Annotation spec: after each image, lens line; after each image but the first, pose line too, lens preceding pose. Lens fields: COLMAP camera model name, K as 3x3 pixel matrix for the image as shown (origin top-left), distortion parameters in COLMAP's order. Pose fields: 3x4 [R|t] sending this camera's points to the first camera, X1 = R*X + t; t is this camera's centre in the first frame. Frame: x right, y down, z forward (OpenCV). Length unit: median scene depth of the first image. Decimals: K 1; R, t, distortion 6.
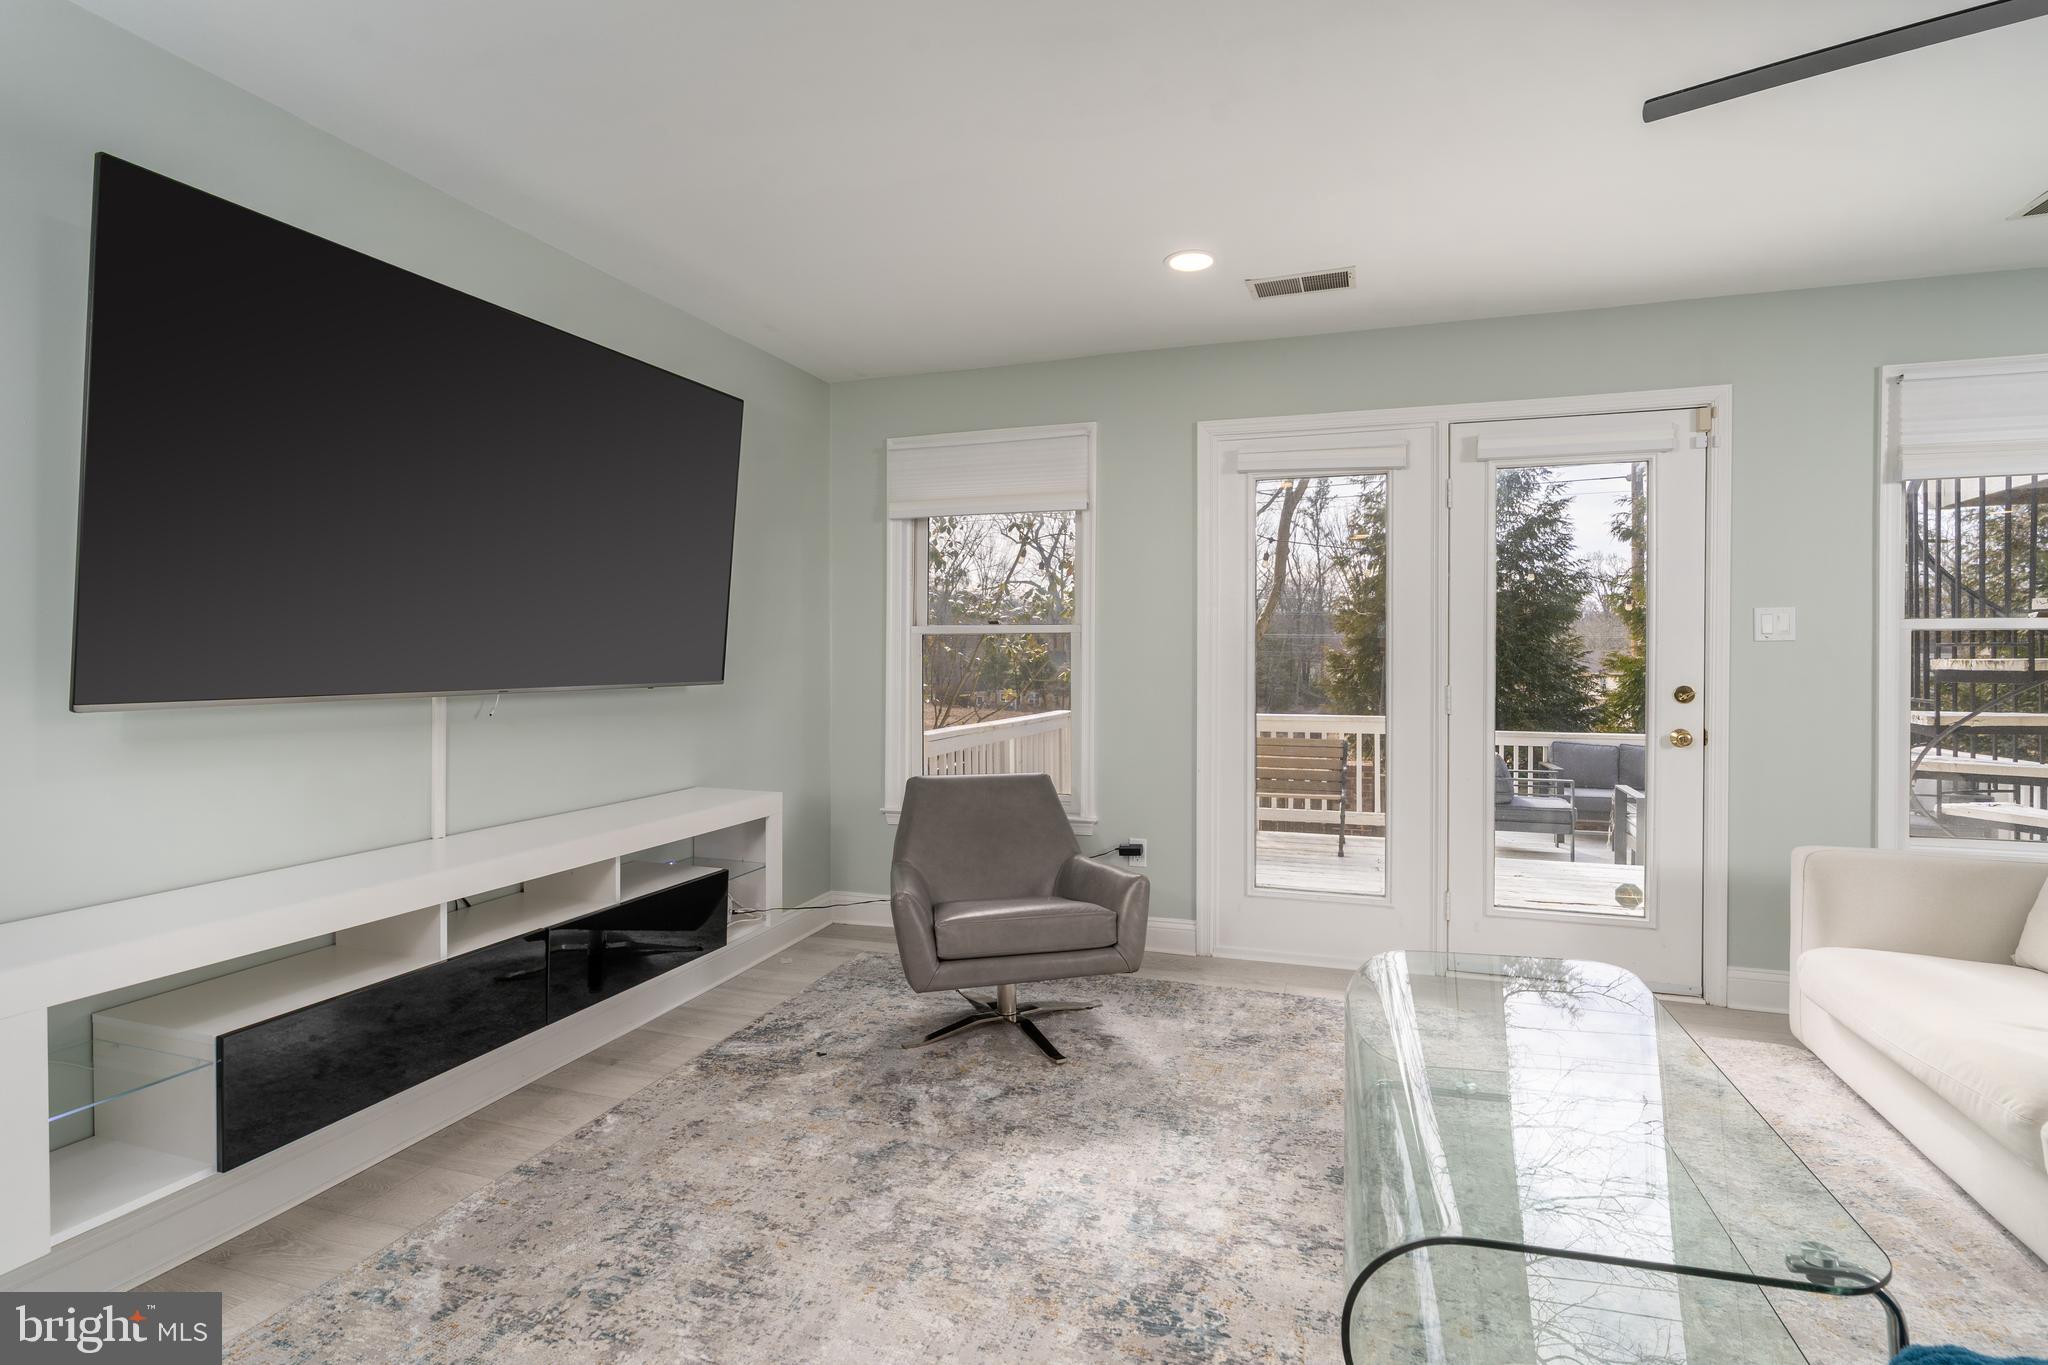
lens RADIAL K [[975.2, 0, 1025.4], [0, 975.2, 650.7], [0, 0, 1]] dist [-0.000490, 0.000055]
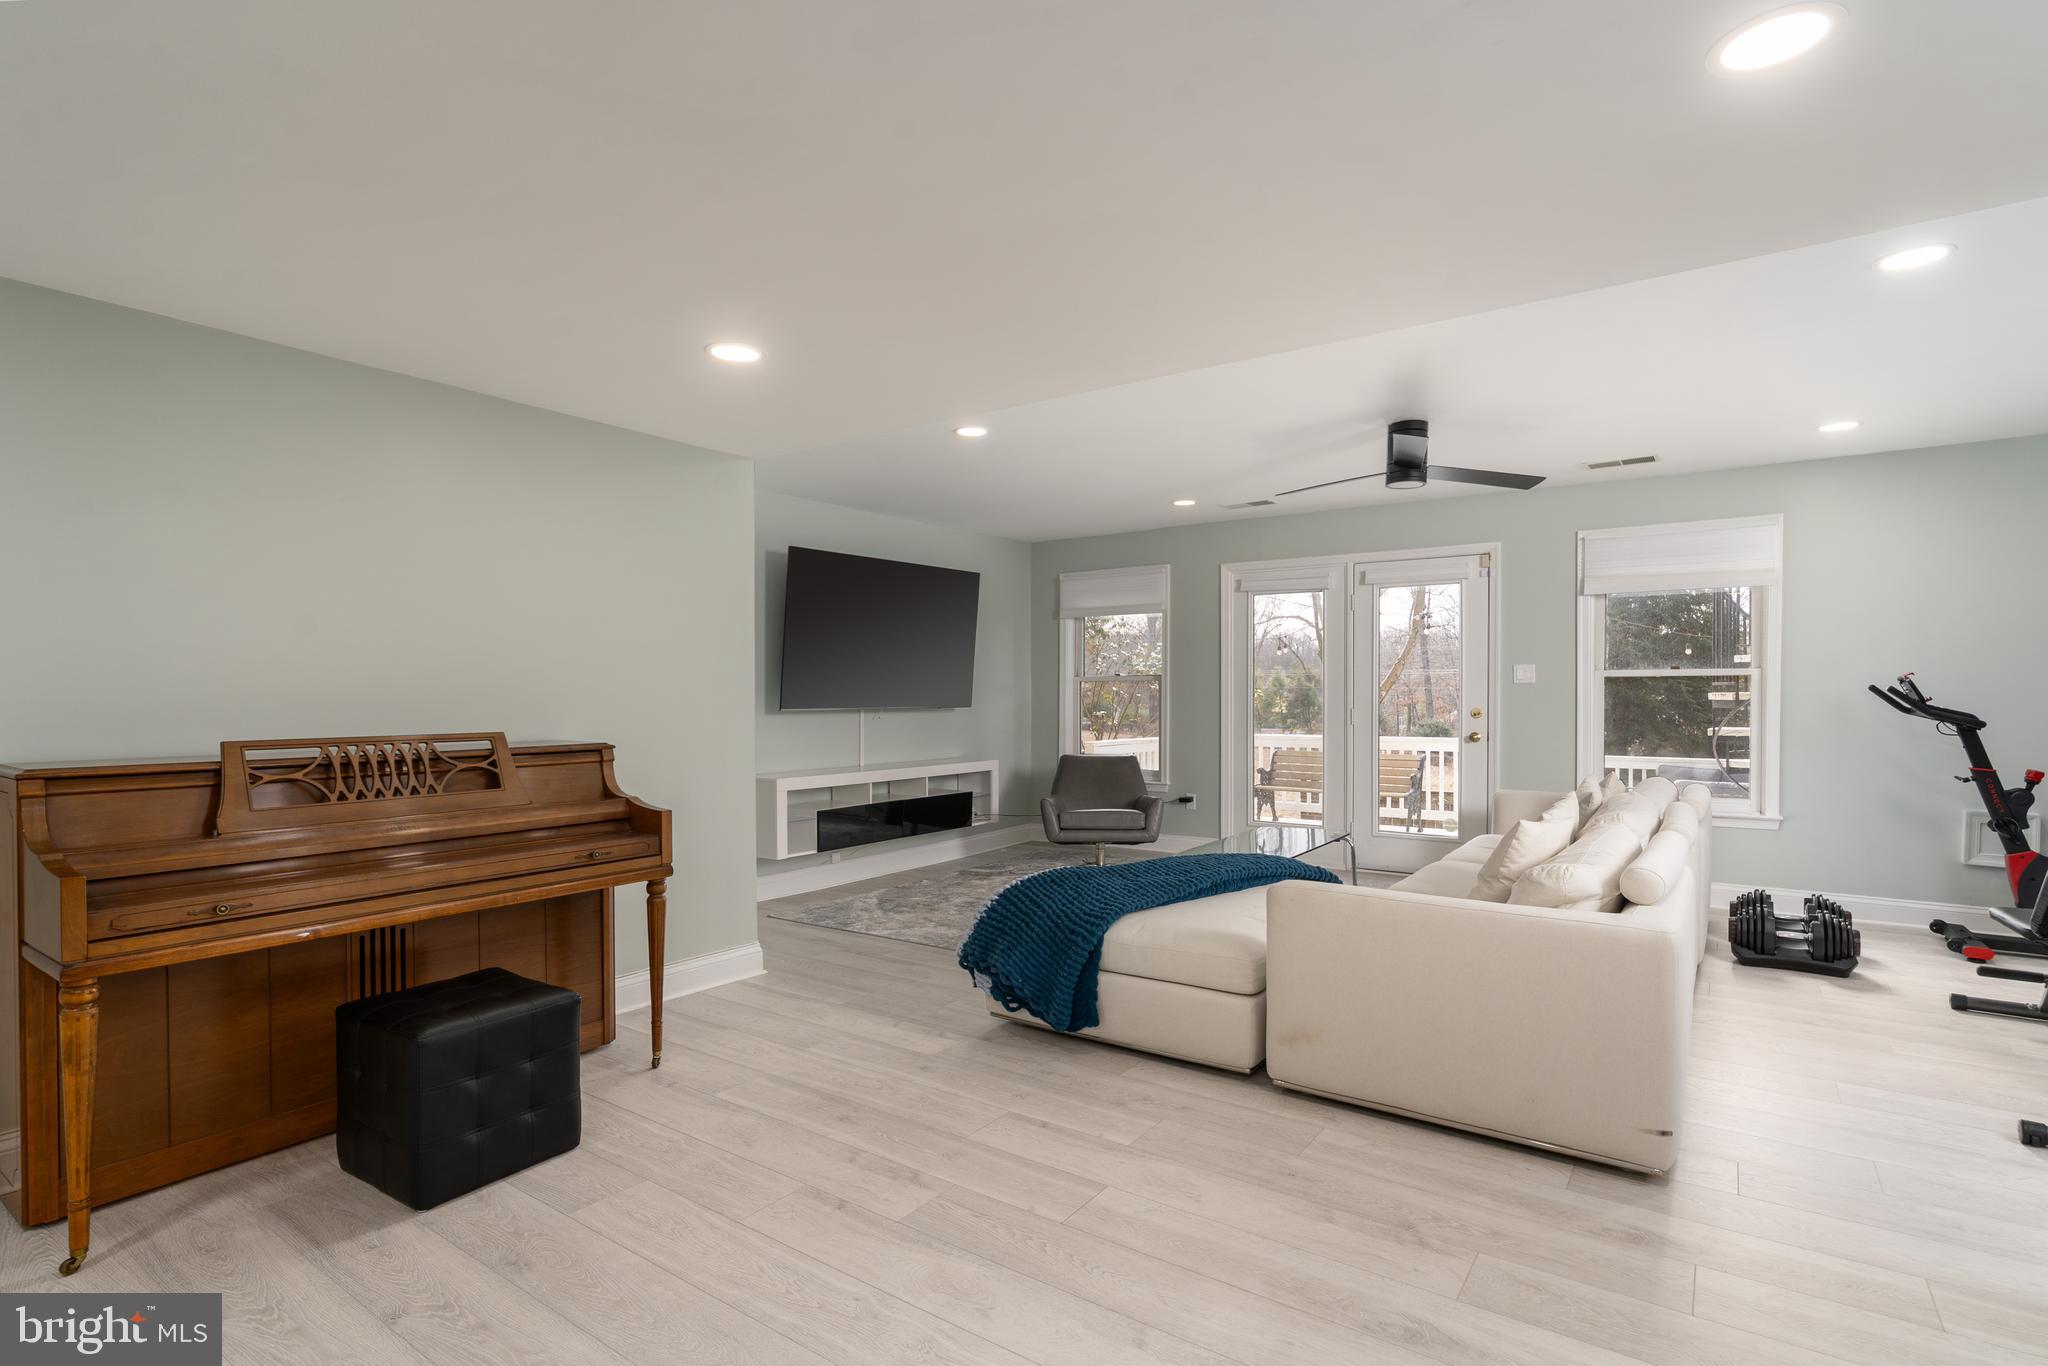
lens RADIAL K [[950.2, 0, 1019.1], [0, 950.2, 694.1], [0, 0, 1]] dist [-0.000810, 0.000206]
pose [[0.960619, -0.004189, -0.277837, 0.353105], [0.005726, 0.999972, 0.004718, -0.003940], [0.277810, -0.006123, 0.960617, -0.928030]]
